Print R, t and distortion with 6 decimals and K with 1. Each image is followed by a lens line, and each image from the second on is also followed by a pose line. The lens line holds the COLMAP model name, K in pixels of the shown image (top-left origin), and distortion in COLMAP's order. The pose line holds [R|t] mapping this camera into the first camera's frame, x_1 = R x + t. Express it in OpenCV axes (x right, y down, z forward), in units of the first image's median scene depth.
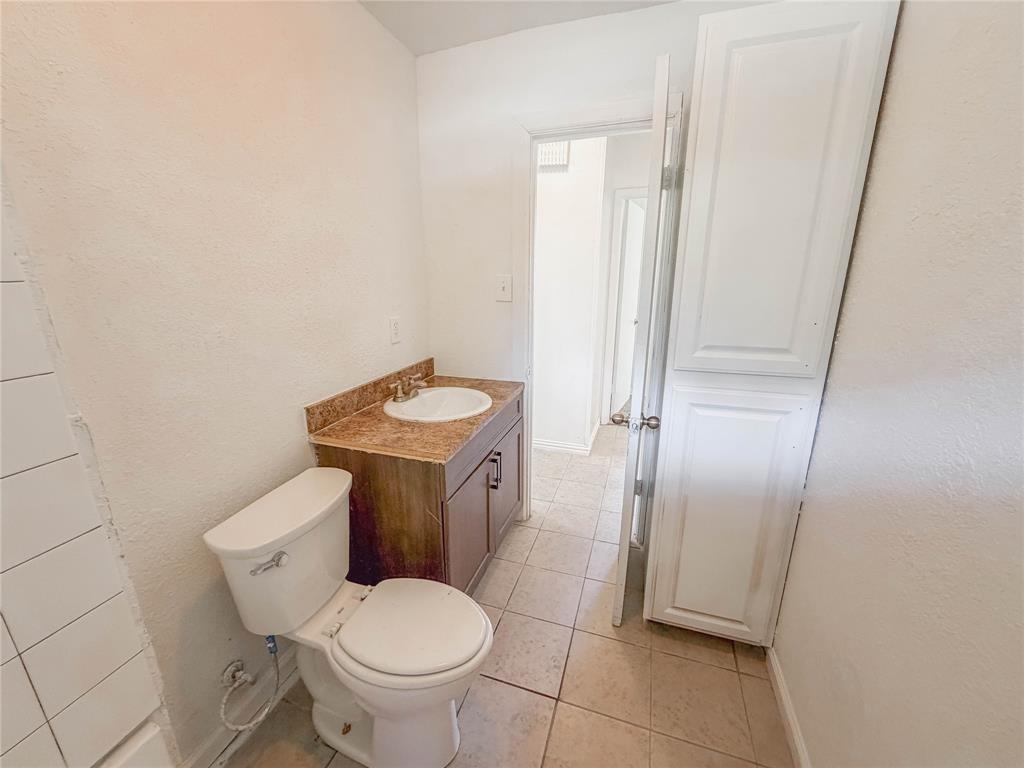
lens RADIAL K [[410.6, 0, 509.7], [0, 410.6, 383.0], [0, 0, 1]] dist [-0.001329, -0.000370]
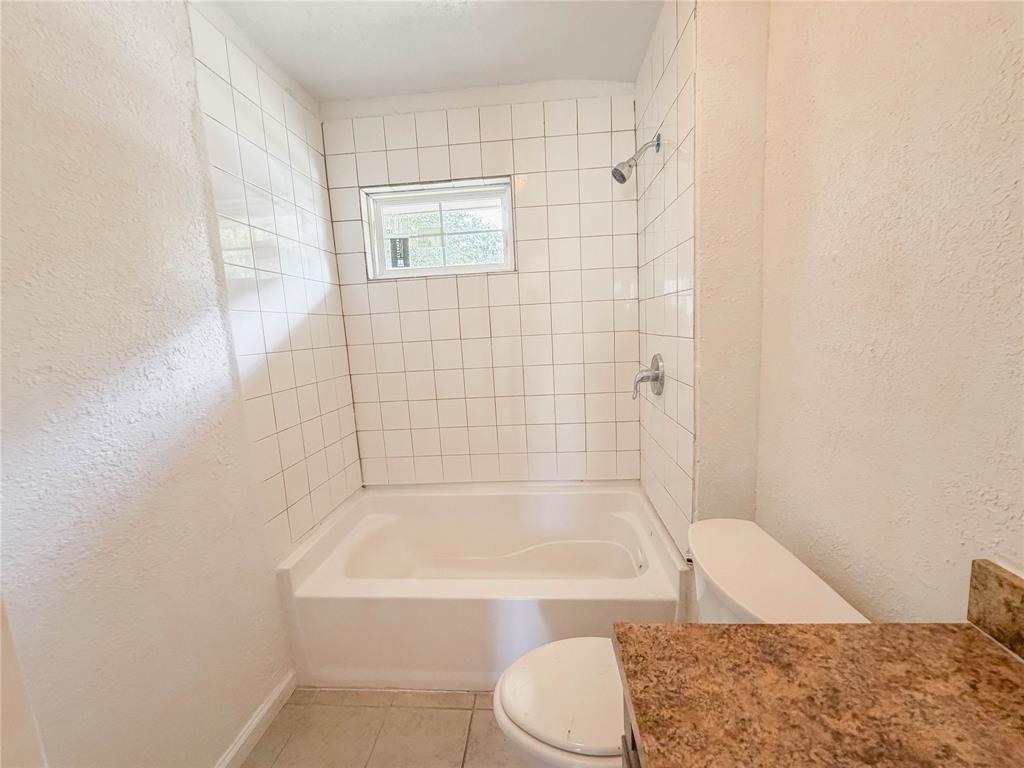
lens RADIAL K [[410.6, 0, 509.7], [0, 410.6, 383.0], [0, 0, 1]] dist [-0.001329, -0.000370]
pose [[-0.967806, 0.087949, -0.235832, 0.048769], [-0.010461, 0.922100, 0.386811, -0.252796], [0.251480, 0.376825, -0.891494, 1.146498]]
